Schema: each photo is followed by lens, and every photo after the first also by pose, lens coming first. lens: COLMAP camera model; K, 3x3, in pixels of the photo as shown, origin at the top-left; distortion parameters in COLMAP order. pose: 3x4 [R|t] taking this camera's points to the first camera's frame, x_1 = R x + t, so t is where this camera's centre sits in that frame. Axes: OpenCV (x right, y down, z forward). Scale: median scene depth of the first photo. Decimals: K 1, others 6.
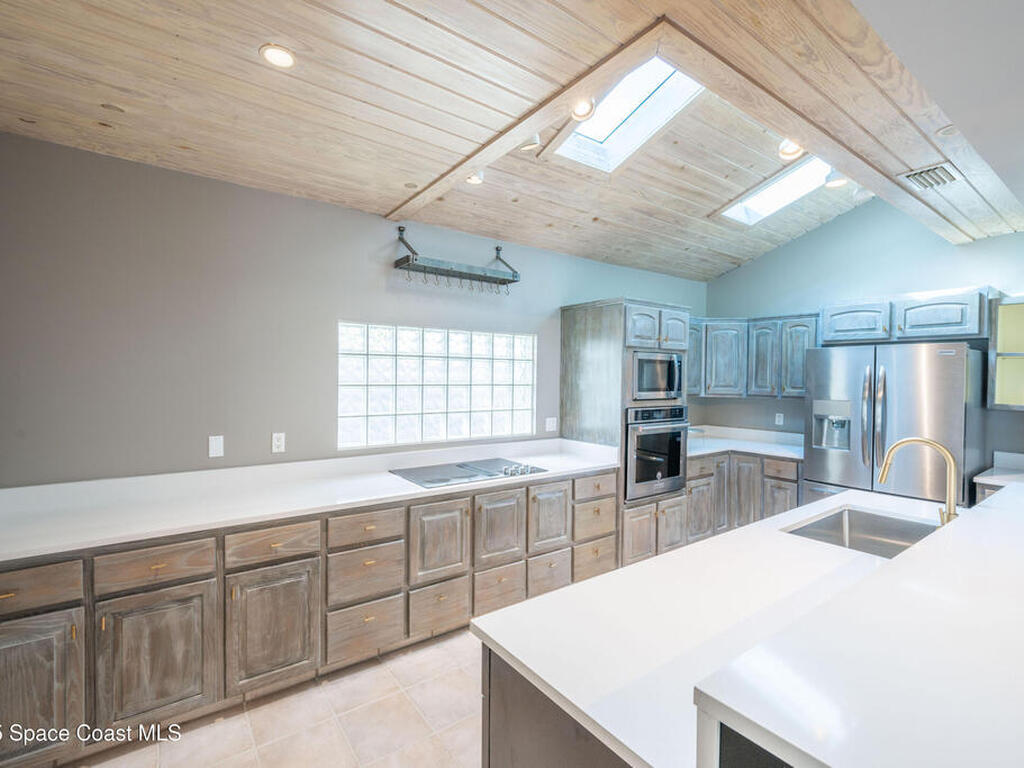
lens RADIAL K [[466.1, 0, 482.4], [0, 466.1, 383.6], [0, 0, 1]] dist [0.002210, 0.000084]
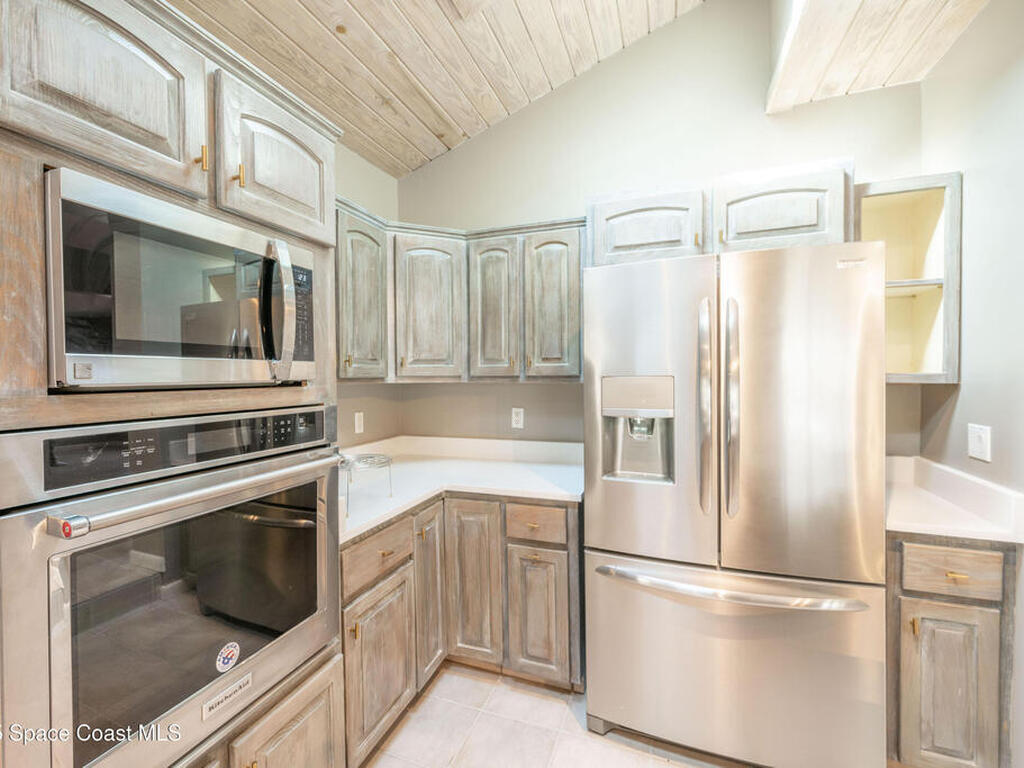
lens RADIAL K [[466.1, 0, 482.4], [0, 466.1, 383.6], [0, 0, 1]] dist [0.002210, 0.000084]
pose [[0.832994, -0.026089, 0.552666, 0.307361], [0.024959, 0.999643, 0.009570, 0.029283], [-0.552718, 0.005822, 0.833348, 0.588984]]
